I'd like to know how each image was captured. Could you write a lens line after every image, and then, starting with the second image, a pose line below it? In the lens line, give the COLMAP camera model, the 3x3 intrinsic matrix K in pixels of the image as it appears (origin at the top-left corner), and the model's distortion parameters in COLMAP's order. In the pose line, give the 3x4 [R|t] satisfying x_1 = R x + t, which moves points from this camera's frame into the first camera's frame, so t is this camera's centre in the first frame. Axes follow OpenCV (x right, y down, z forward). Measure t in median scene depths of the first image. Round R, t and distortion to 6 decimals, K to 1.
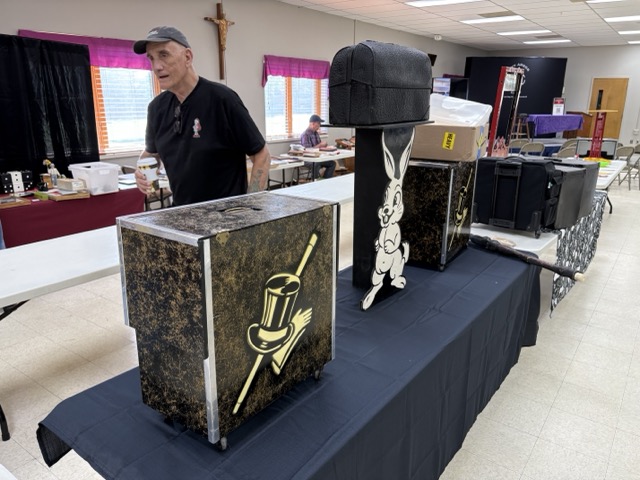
lens RADIAL K [[490.4, 0, 320.7], [0, 490.4, 239.8], [0, 0, 1]] dist [0.034489, -0.044545]
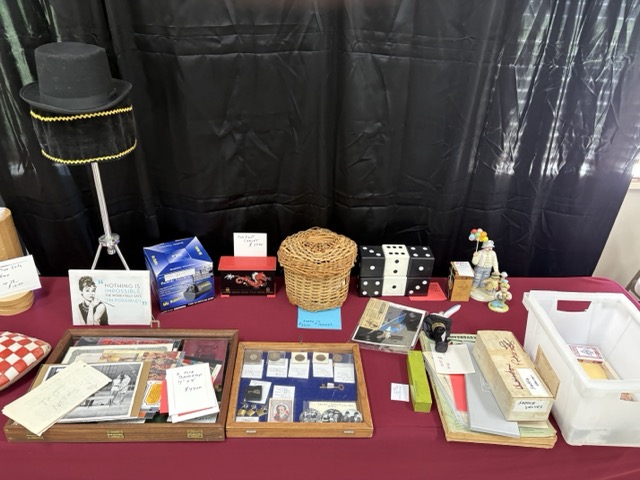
lens RADIAL K [[490.4, 0, 319.5], [0, 490.4, 240.5], [0, 0, 1]] dist [0.034489, -0.044545]
pose [[0.631170, 0.412446, -0.656896, -0.382106], [-0.235535, 0.908829, 0.344316, -0.259160], [0.739018, -0.062600, 0.670771, 0.654751]]
